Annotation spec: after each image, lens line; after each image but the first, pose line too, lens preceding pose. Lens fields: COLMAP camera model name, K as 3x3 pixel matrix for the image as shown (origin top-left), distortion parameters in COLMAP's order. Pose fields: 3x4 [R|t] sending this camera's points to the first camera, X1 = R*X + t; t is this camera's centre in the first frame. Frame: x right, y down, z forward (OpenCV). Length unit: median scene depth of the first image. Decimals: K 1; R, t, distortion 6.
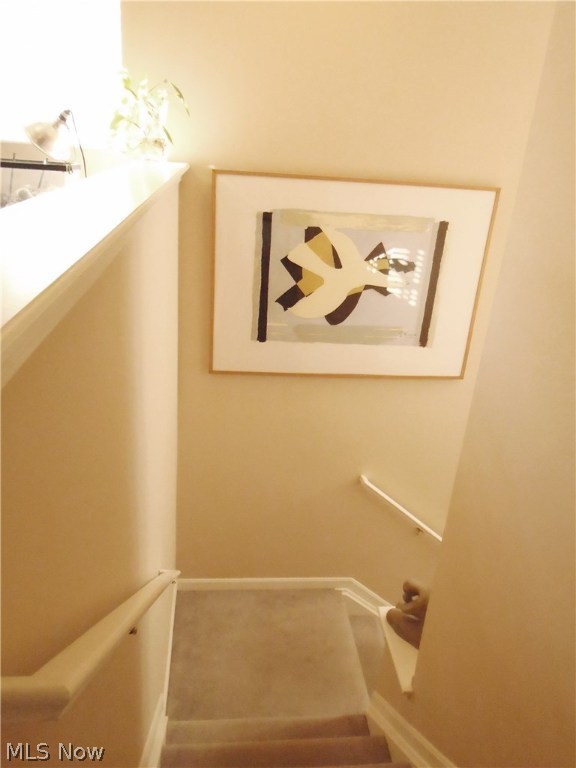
lens RADIAL K [[606.1, 0, 289.0], [0, 606.1, 380.9], [0, 0, 1]] dist [0.004379, 0.007130]
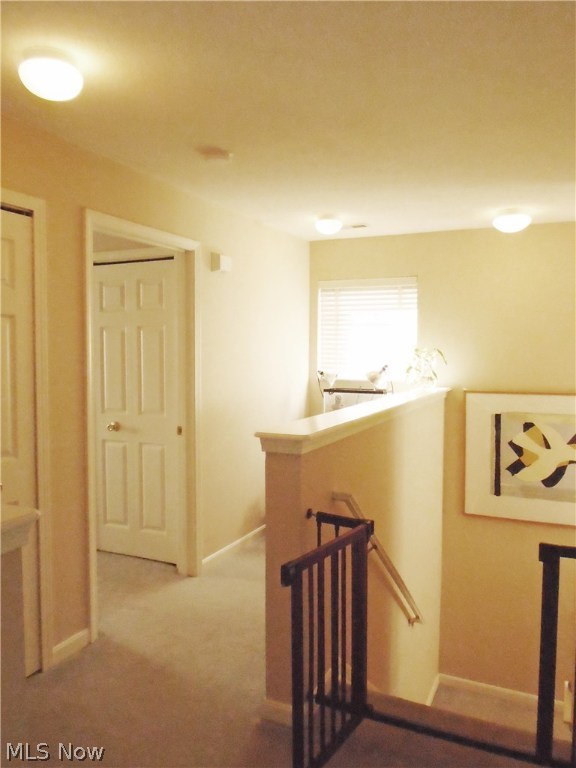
lens RADIAL K [[606.1, 0, 287.8], [0, 606.1, 383.9], [0, 0, 1]] dist [0.004379, 0.007130]
pose [[0.870099, -0.036601, -0.491516, 0.272818], [-0.134531, 0.941735, -0.308279, 0.224643], [0.474162, 0.334357, 0.814479, -0.626798]]
